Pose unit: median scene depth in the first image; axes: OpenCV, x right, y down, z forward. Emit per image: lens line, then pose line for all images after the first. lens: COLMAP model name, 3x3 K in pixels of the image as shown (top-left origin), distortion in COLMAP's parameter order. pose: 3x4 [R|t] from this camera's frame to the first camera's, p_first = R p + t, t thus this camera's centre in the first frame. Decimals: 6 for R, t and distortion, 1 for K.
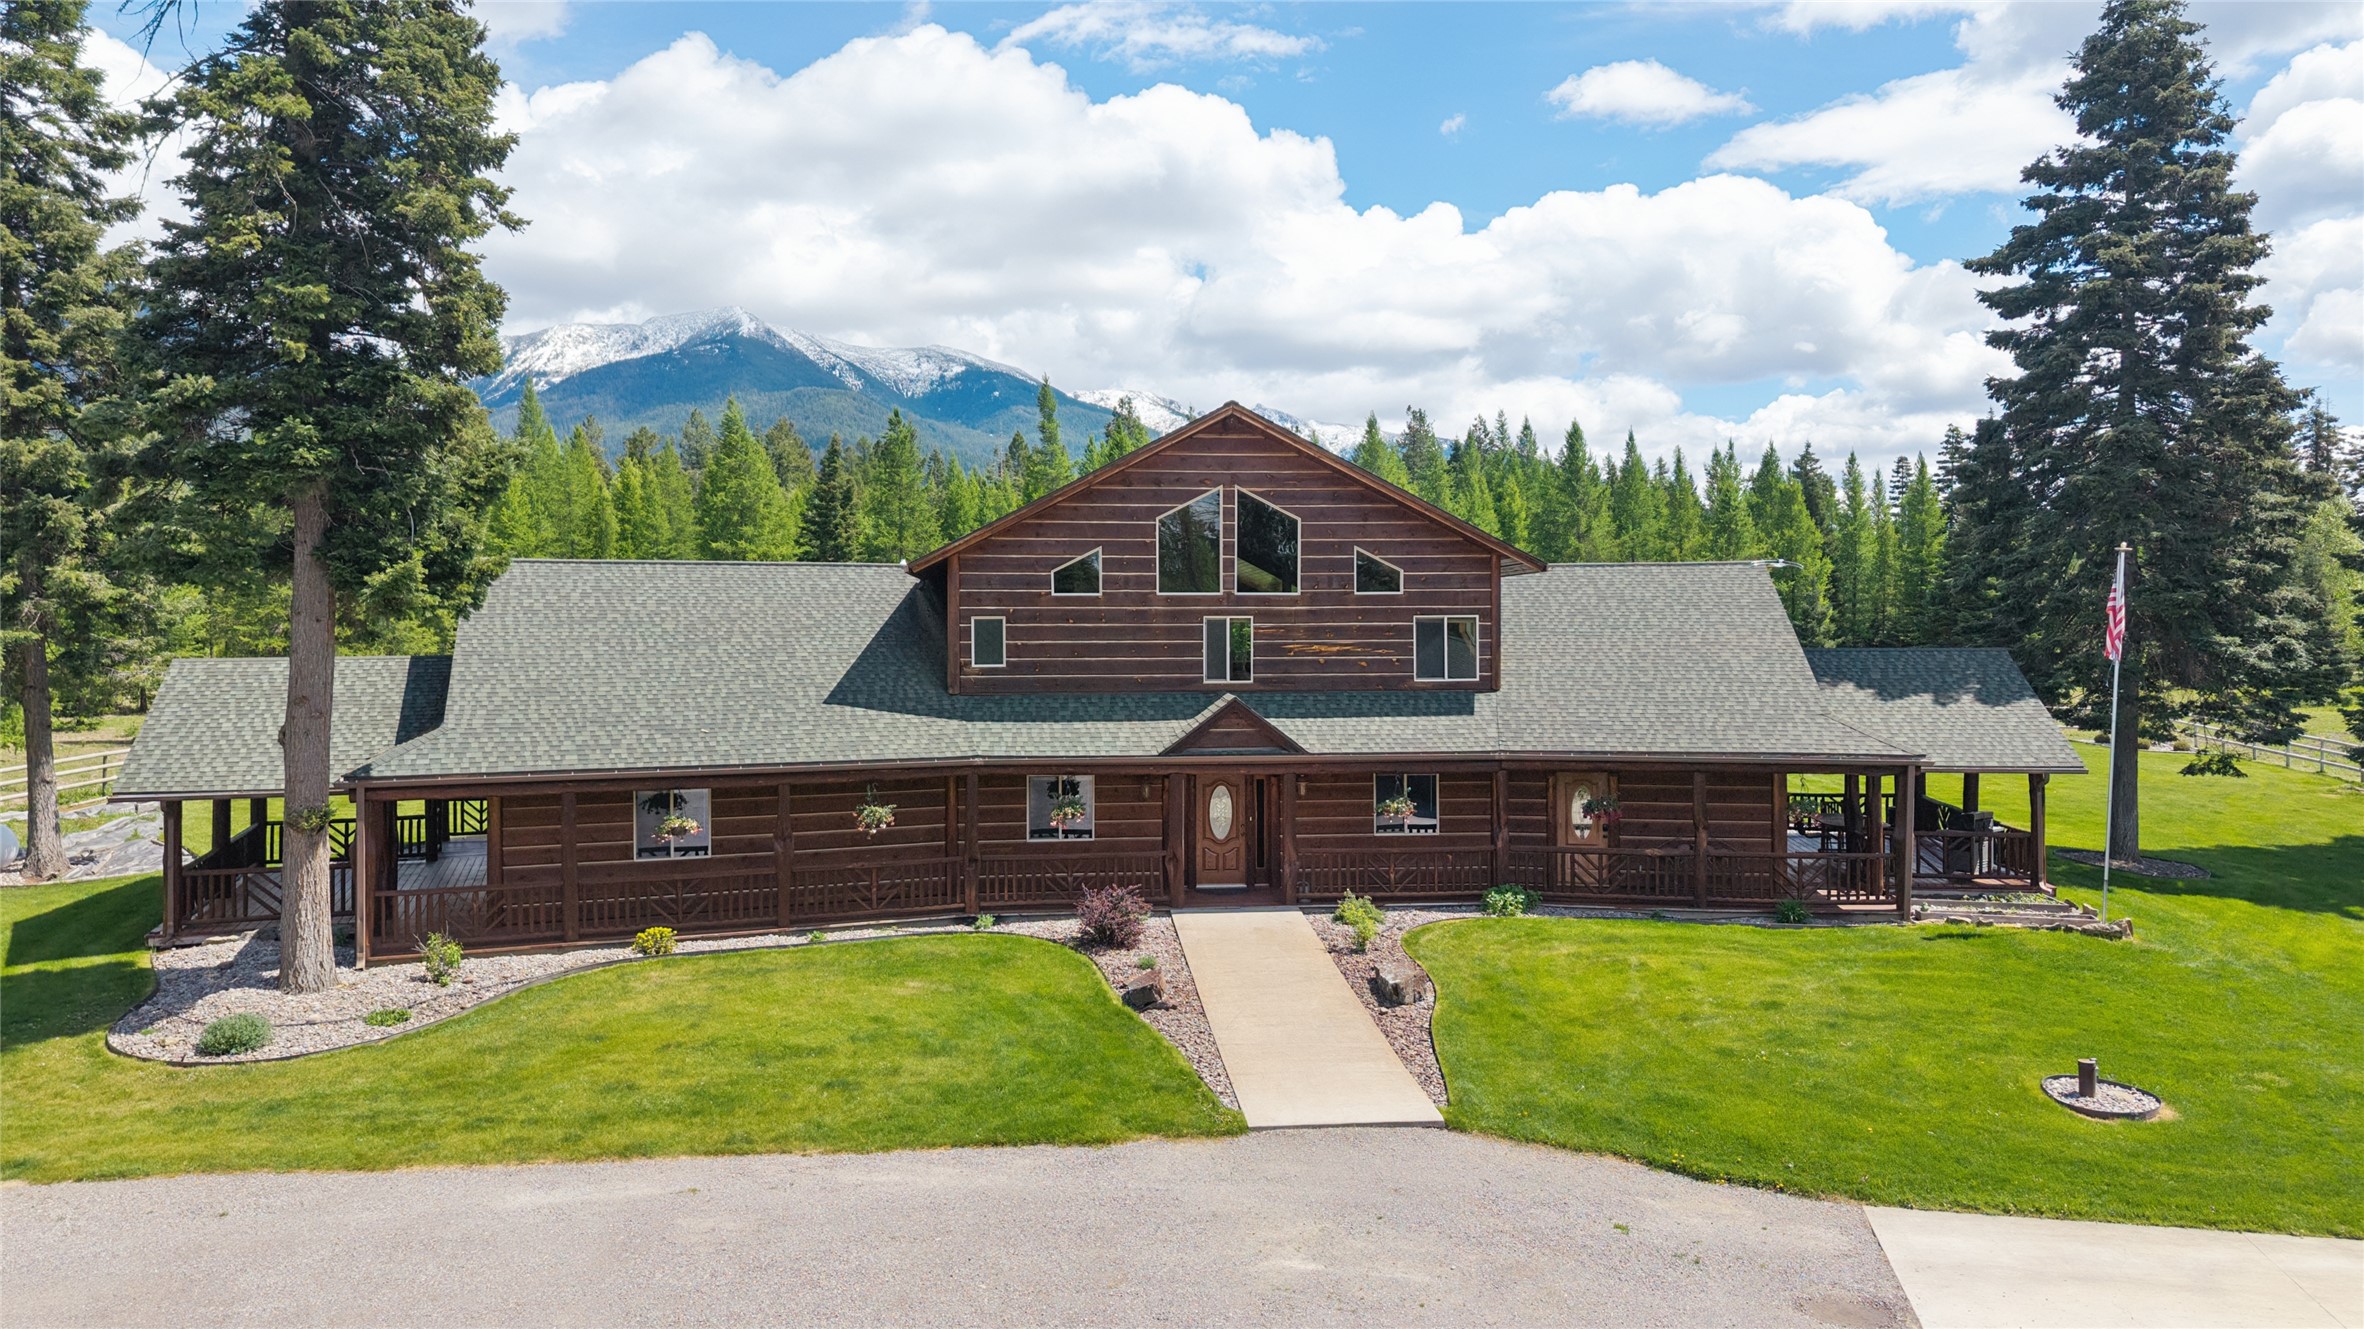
lens RADIAL K [[1580.3, 0, 1185.7], [0, 1580.3, 618.7], [0, 0, 1]] dist [0.059639, -0.094317]
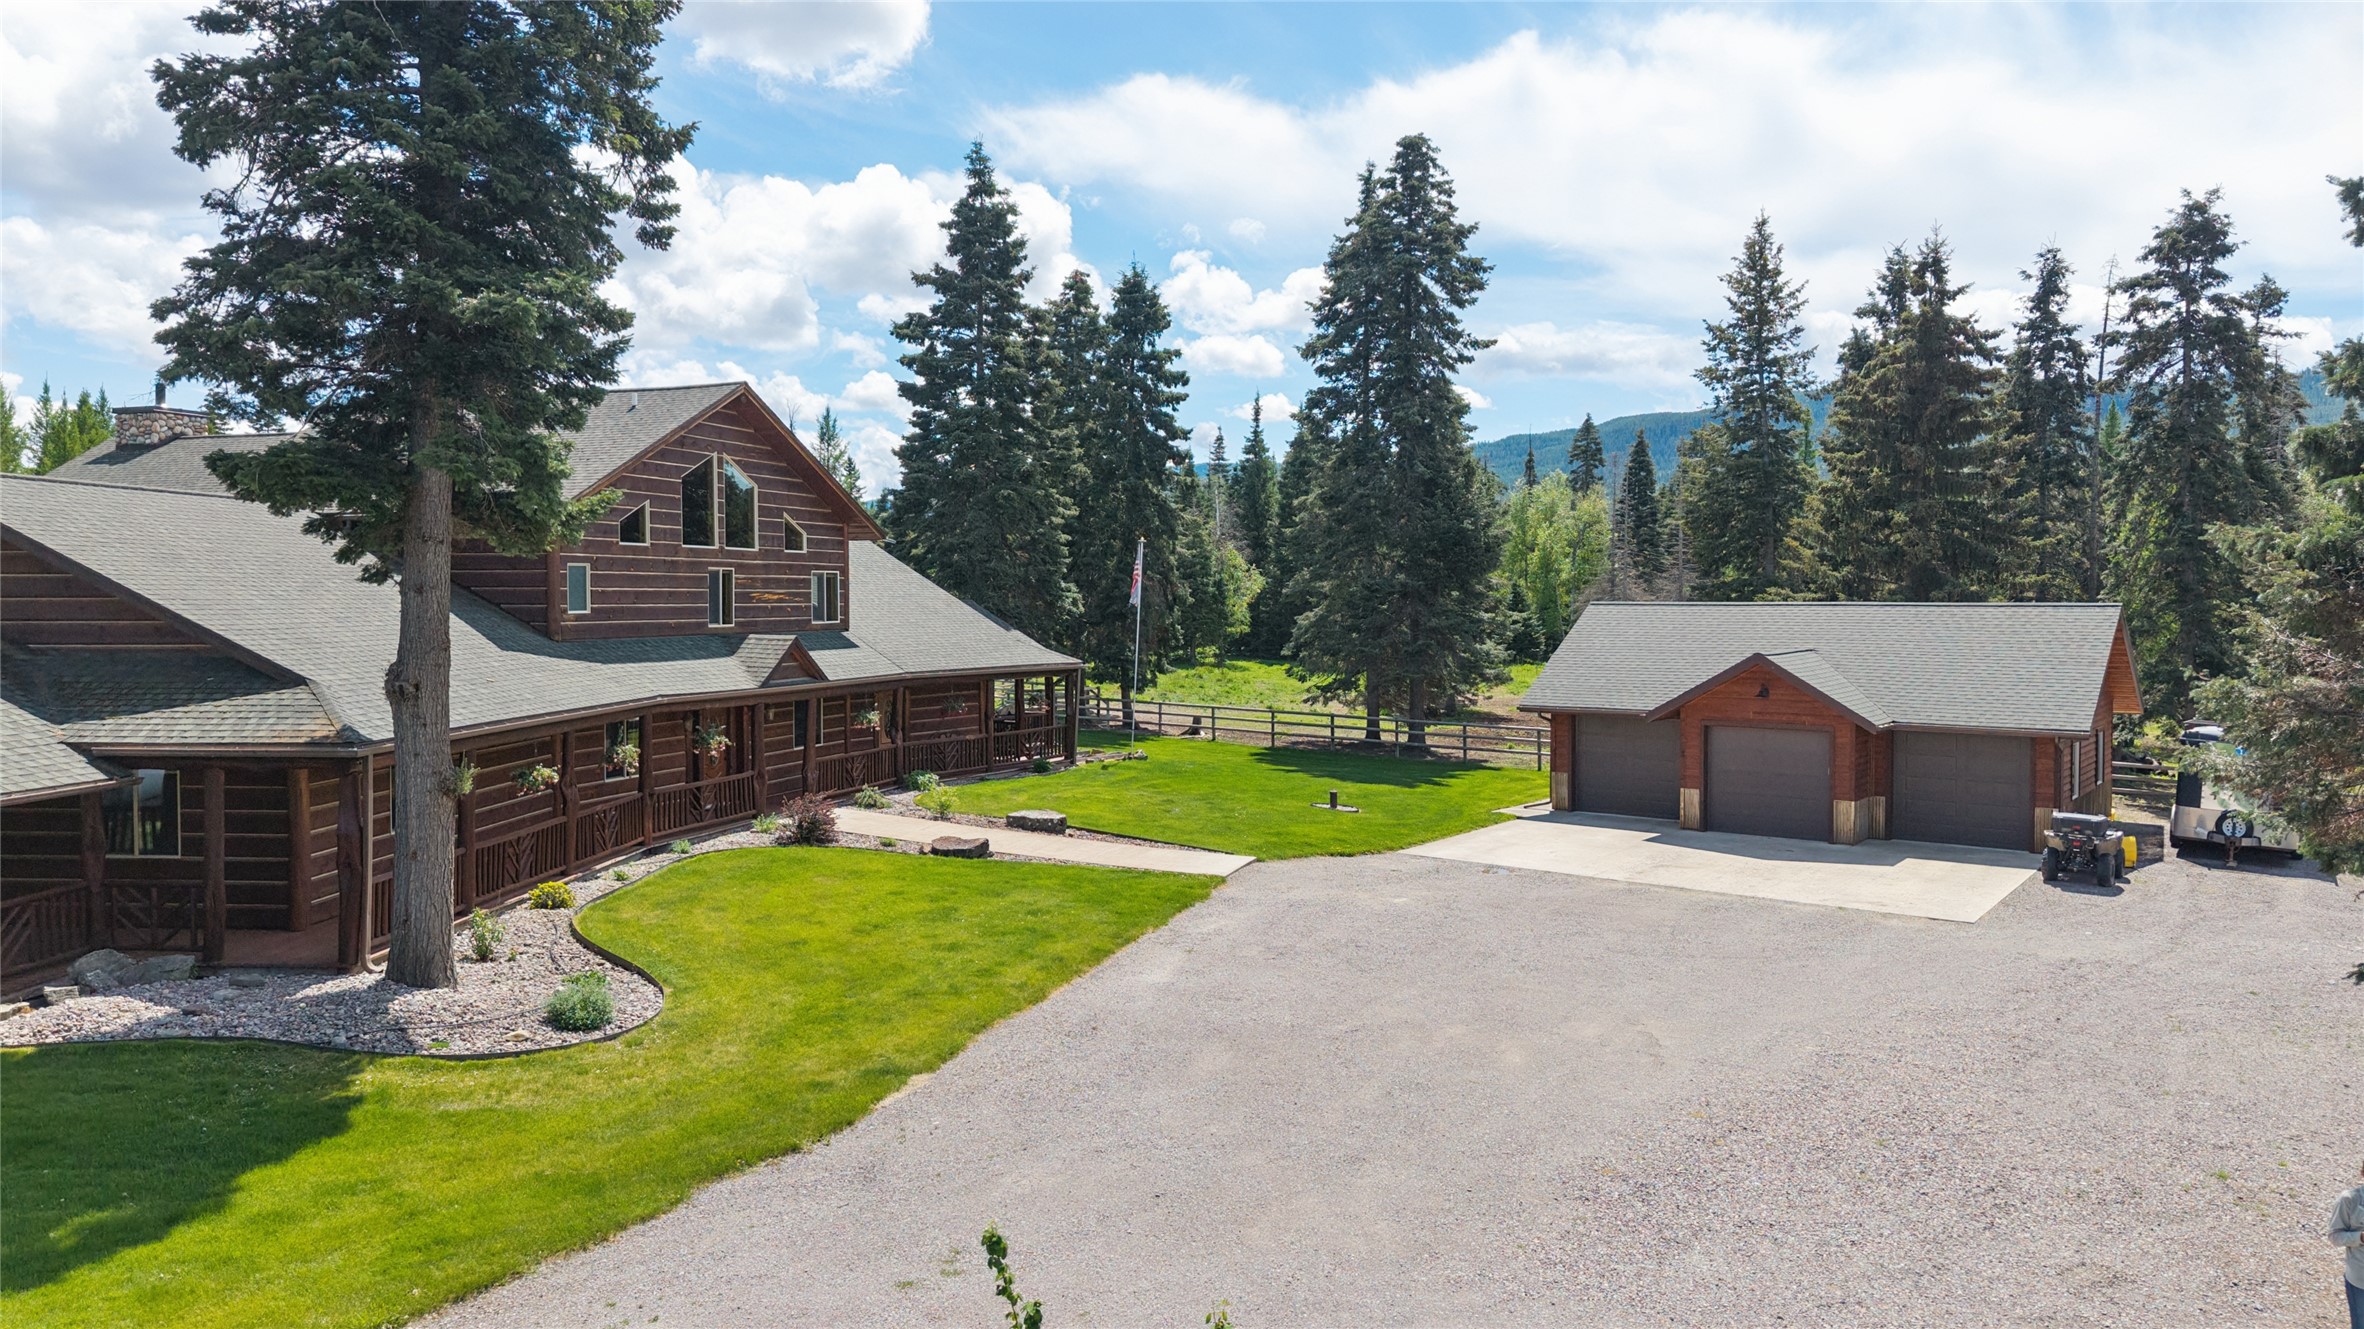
lens RADIAL K [[1580.3, 0, 1185.7], [0, 1580.3, 618.7], [0, 0, 1]] dist [0.059639, -0.094317]
pose [[0.413479, -0.008896, 0.910470, -0.884649], [-0.001233, 0.999946, 0.010330, 0.023188], [-0.910513, -0.005394, 0.413446, 0.222406]]
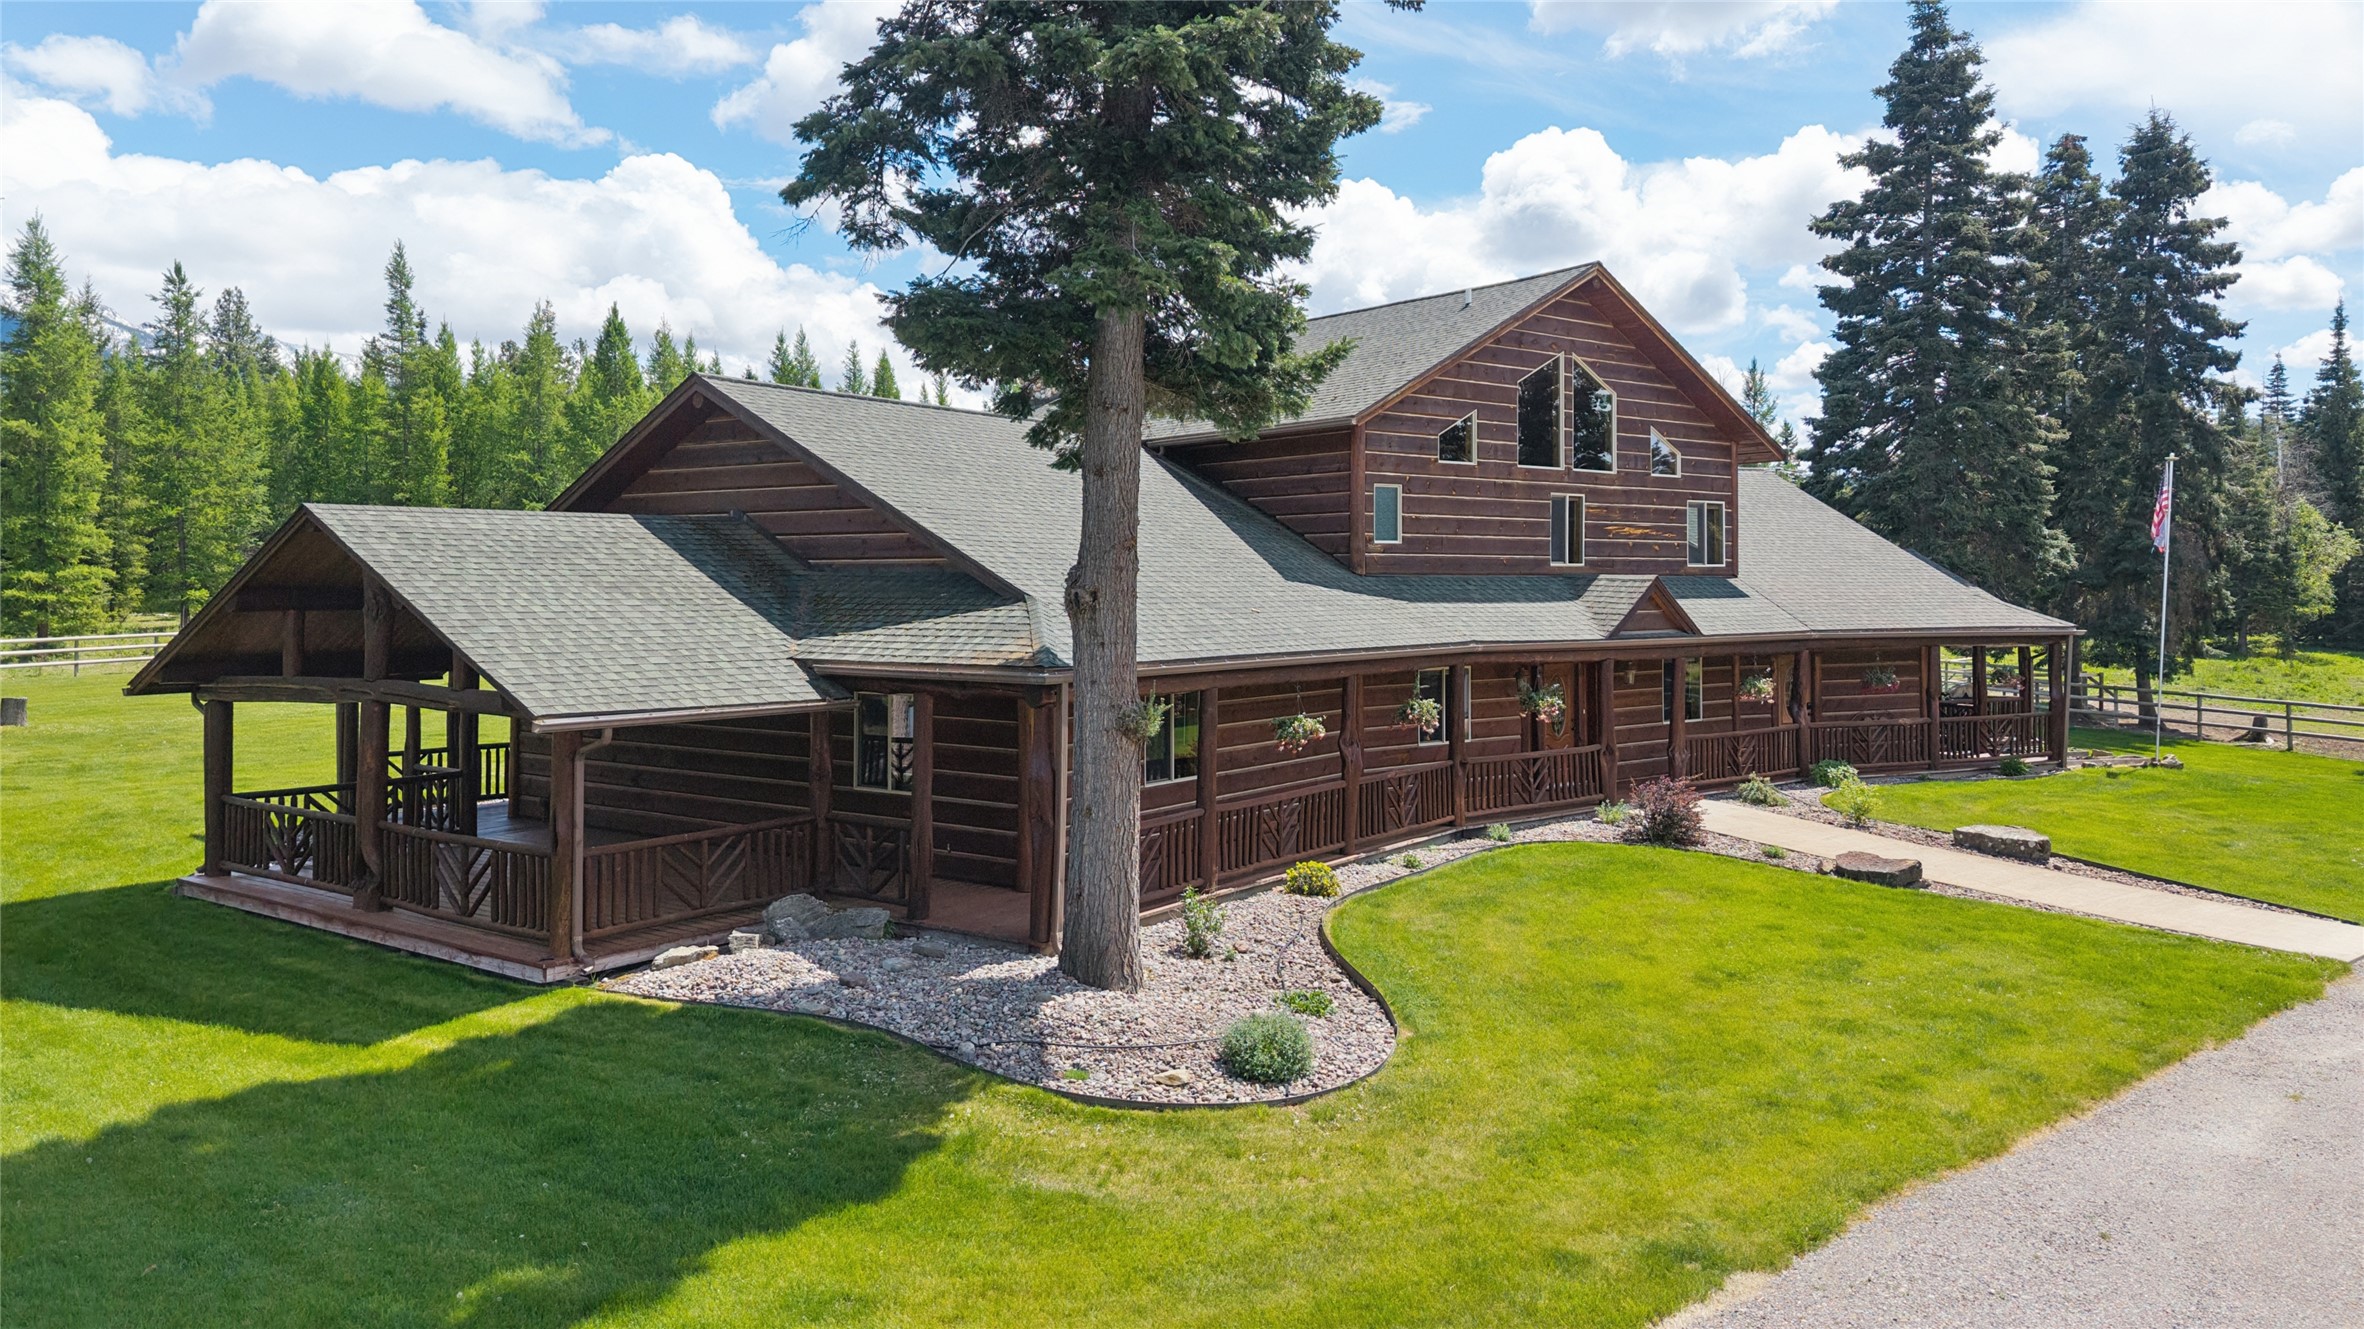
lens RADIAL K [[1640.5, 0, 1178.1], [0, 1640.5, 554.9], [0, 0, 1]] dist [0.016638, -0.000352]
pose [[0.836345, 0.013181, 0.548045, -0.699346], [-0.005308, 0.999859, -0.015948, 0.051400], [-0.548178, 0.010430, 0.836297, 0.320809]]
